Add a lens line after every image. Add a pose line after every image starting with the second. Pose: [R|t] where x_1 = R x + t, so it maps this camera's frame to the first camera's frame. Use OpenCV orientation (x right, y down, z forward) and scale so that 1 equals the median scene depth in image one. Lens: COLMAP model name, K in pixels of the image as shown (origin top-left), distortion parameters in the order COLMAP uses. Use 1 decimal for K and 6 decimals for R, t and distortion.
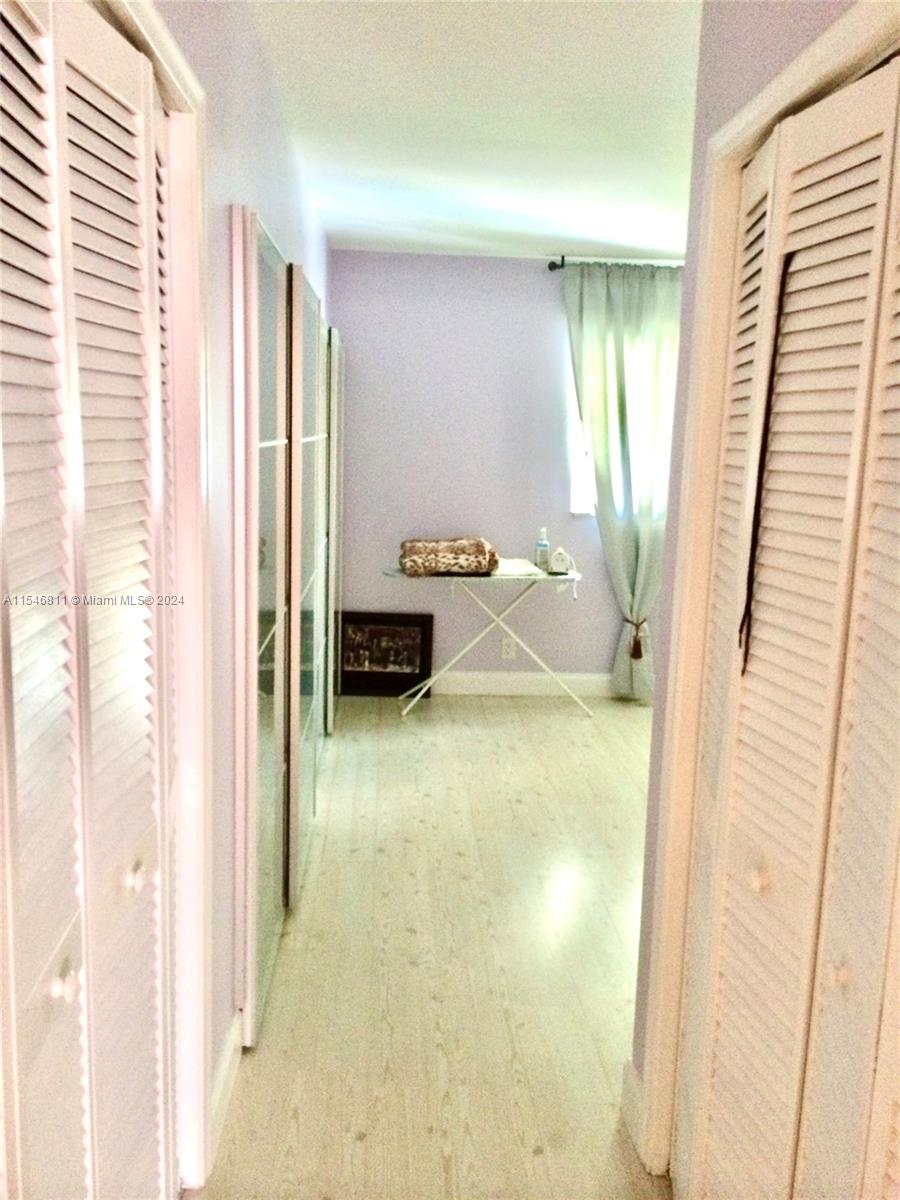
lens RADIAL K [[1025.9, 0, 446.8], [0, 1025.9, 600.1], [0, 0, 1]] dist [0.089286, -0.113162]
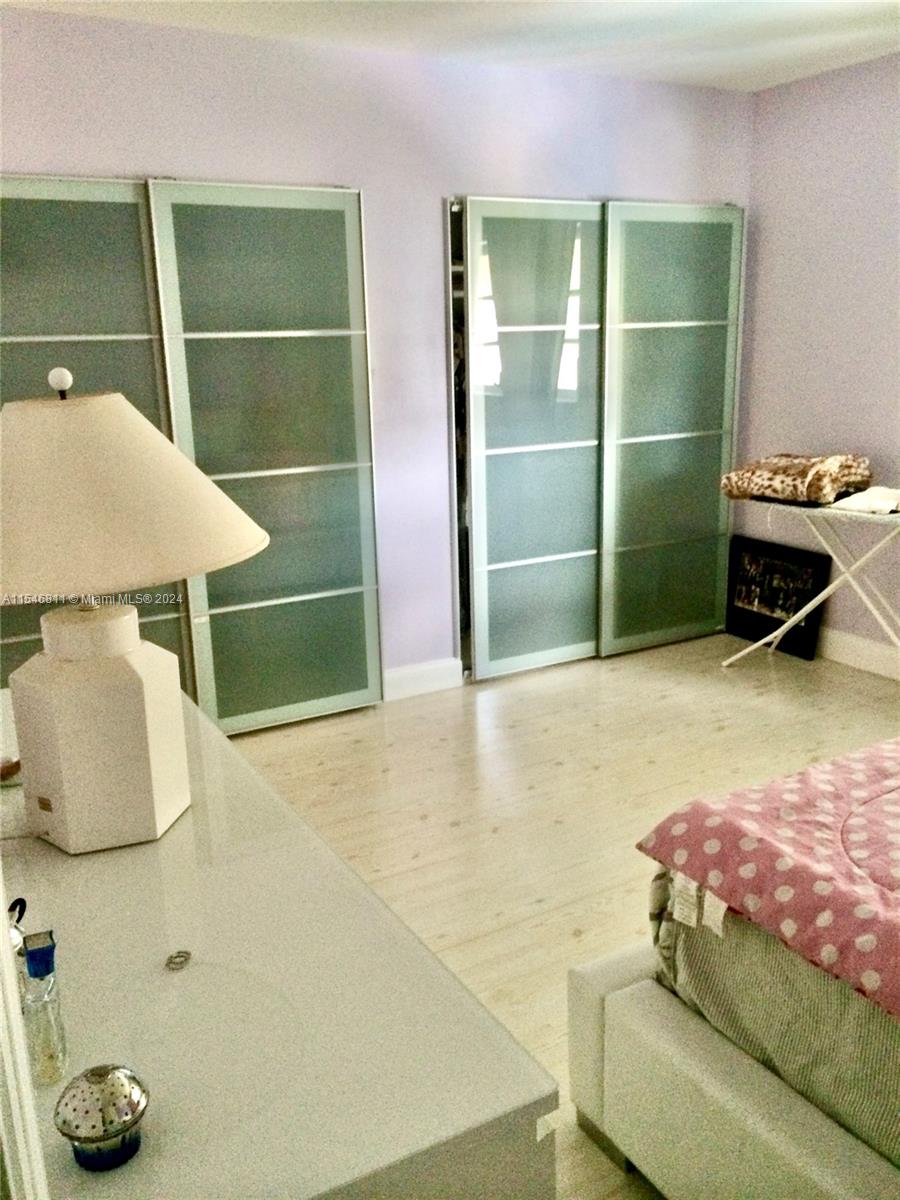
lens RADIAL K [[1025.9, 0, 446.8], [0, 1025.9, 600.1], [0, 0, 1]] dist [0.089286, -0.113162]
pose [[0.420539, 0.178594, -0.889523, 0.560992], [-0.106384, 0.983378, 0.147143, -0.036535], [0.901016, 0.032751, 0.432548, 0.413456]]
